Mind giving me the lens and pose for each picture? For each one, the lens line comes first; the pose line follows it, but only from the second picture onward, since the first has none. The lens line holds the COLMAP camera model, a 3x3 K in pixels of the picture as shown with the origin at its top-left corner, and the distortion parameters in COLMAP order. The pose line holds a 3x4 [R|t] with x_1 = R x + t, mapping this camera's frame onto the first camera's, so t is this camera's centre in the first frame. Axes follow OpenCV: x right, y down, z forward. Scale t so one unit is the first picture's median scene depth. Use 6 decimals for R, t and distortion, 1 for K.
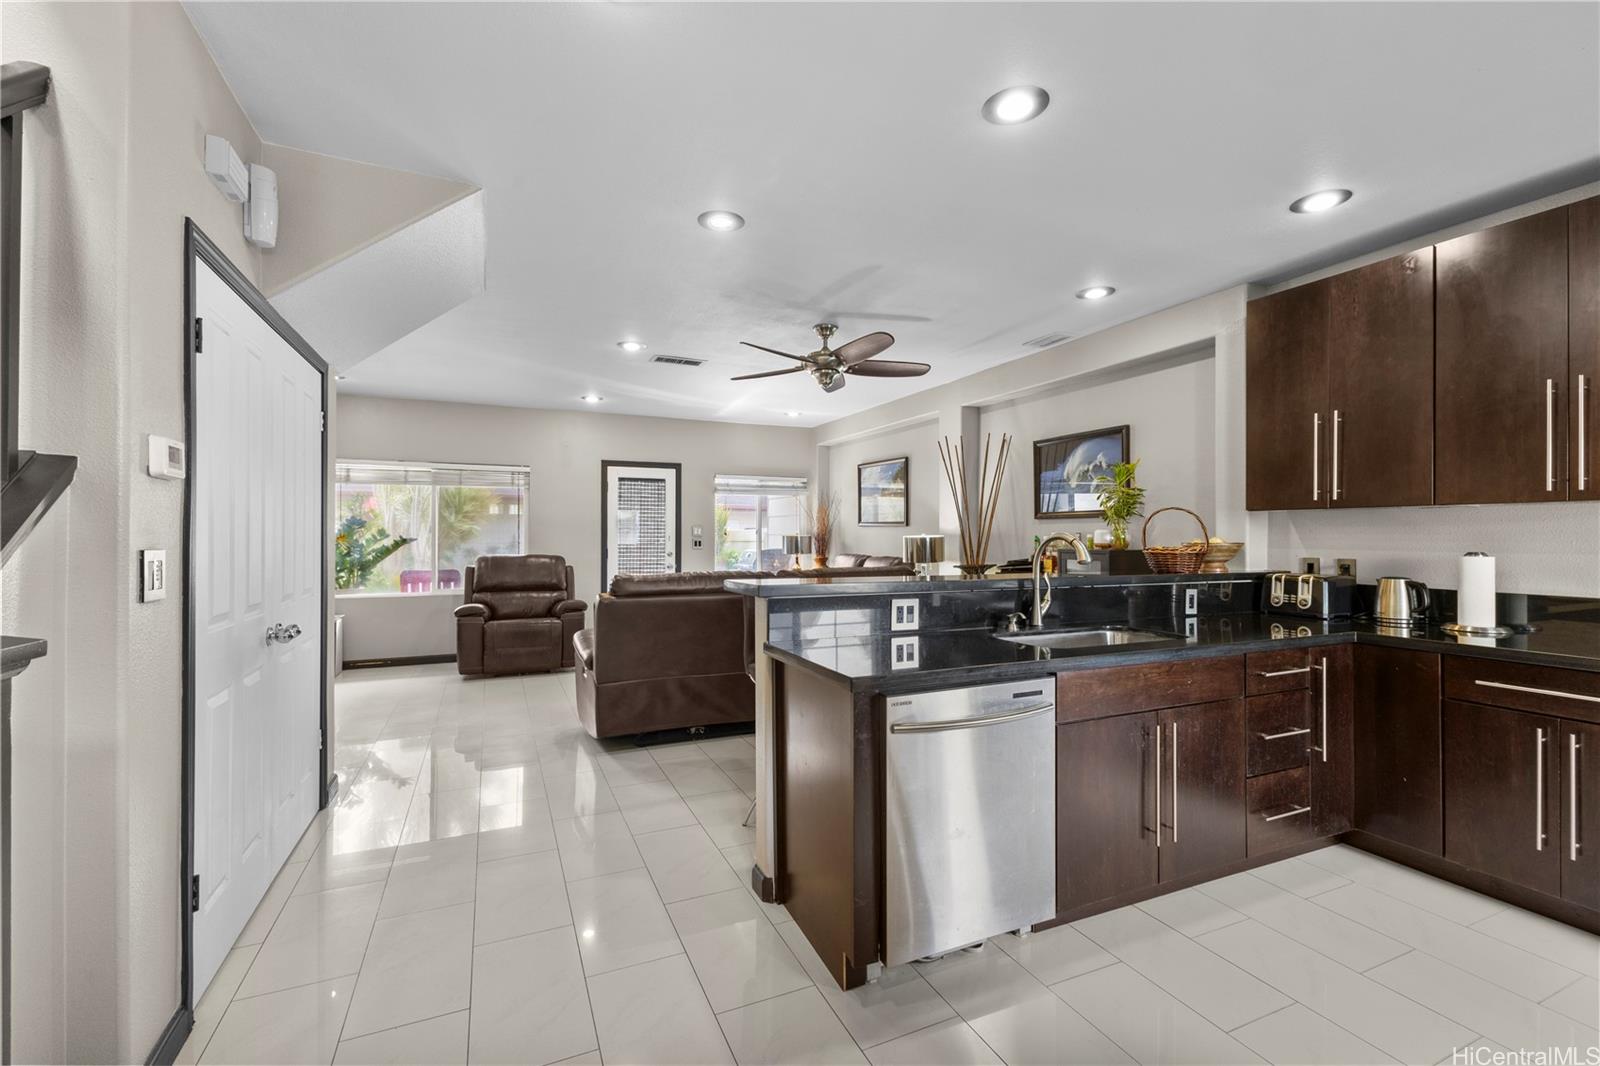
lens RADIAL K [[696.8, 0, 800.7], [0, 696.8, 527.2], [0, 0, 1]] dist [0.011000, -0.000018]
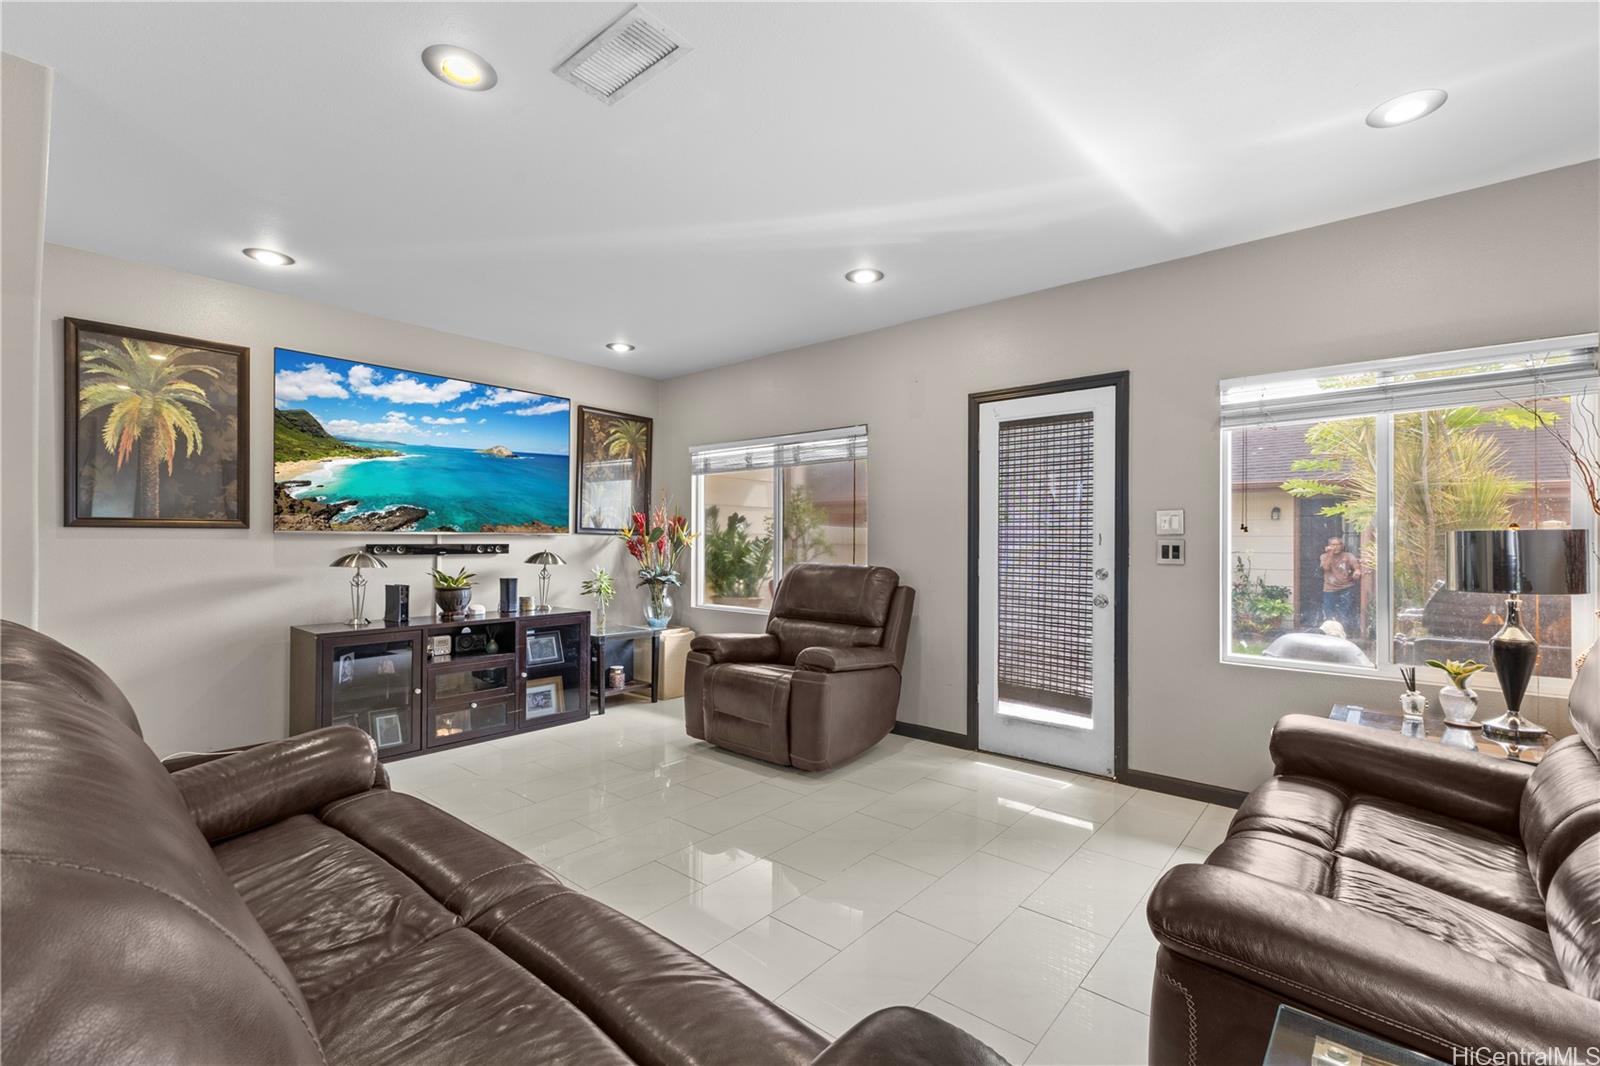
lens RADIAL K [[696.8, 0, 807.1], [0, 696.8, 531.1], [0, 0, 1]] dist [0.011000, -0.000018]
pose [[0.425559, -0.013070, -0.904836, 0.159010], [0.004627, 0.999914, -0.012267, 0.016736], [0.904919, 0.001034, 0.425583, 0.692253]]
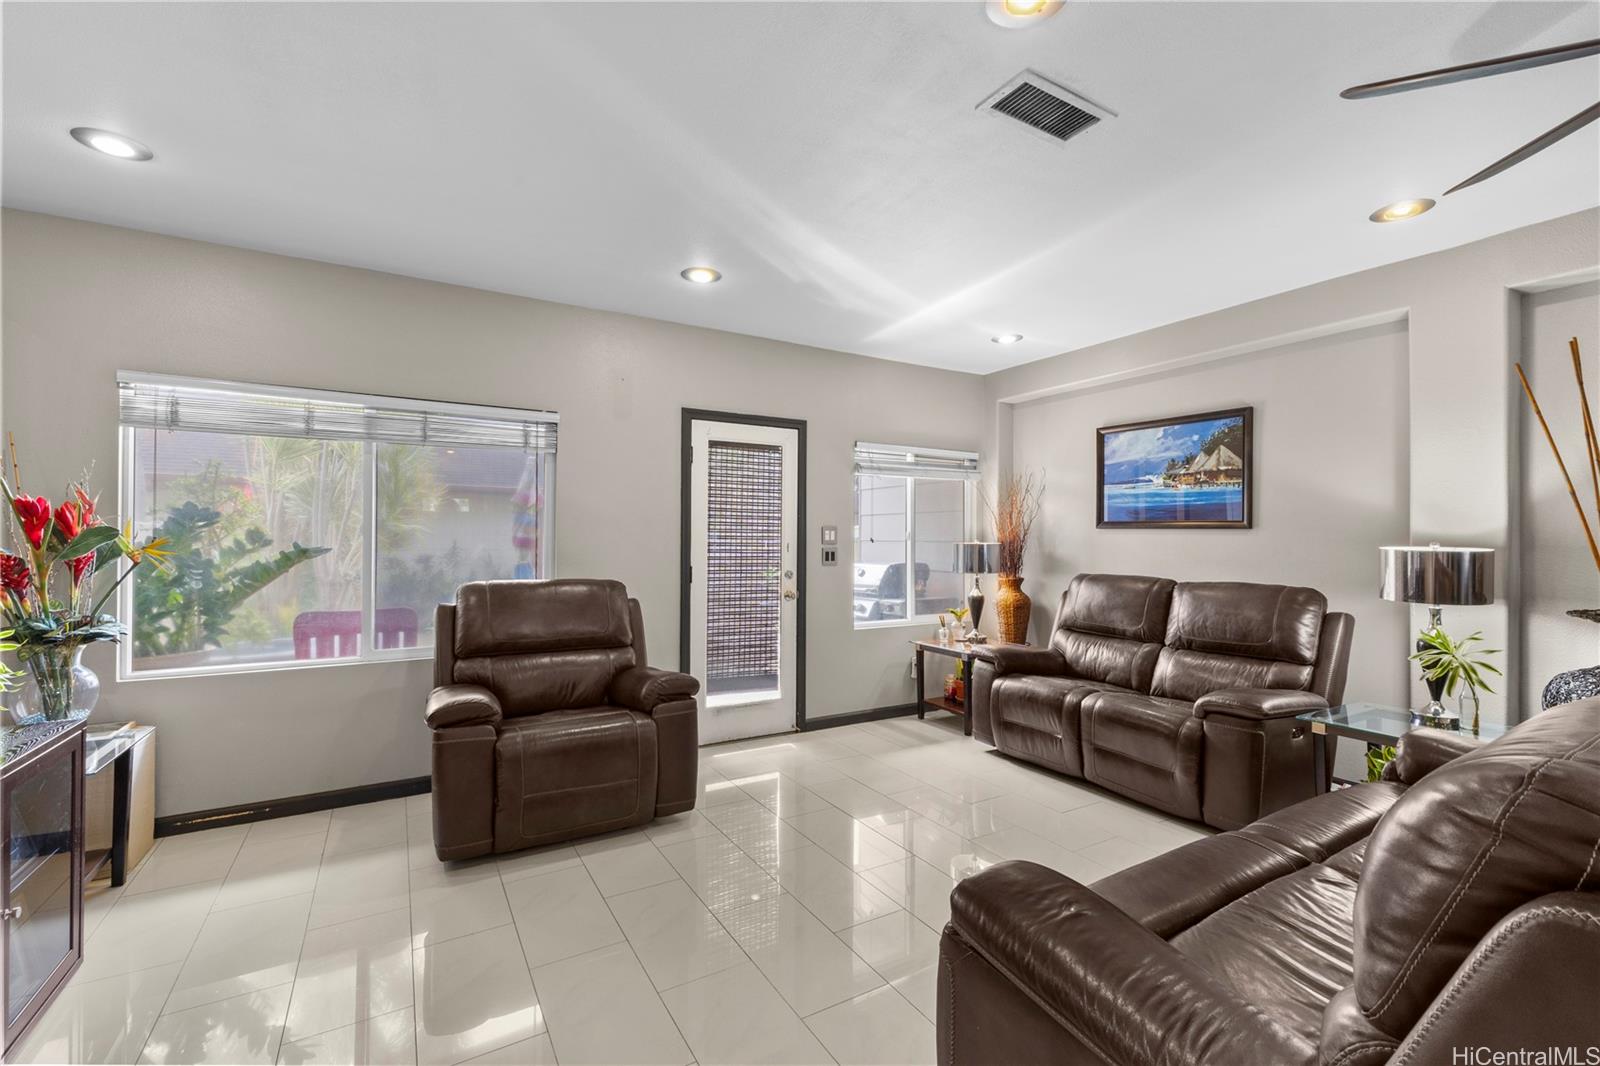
lens RADIAL K [[696.8, 0, 805.1], [0, 696.8, 528.9], [0, 0, 1]] dist [0.011000, -0.000018]
pose [[0.993508, 0.004765, 0.113658, -0.264774], [-0.004391, 0.999984, -0.003536, 0.002532], [-0.113673, 0.003014, 0.993514, 0.456758]]
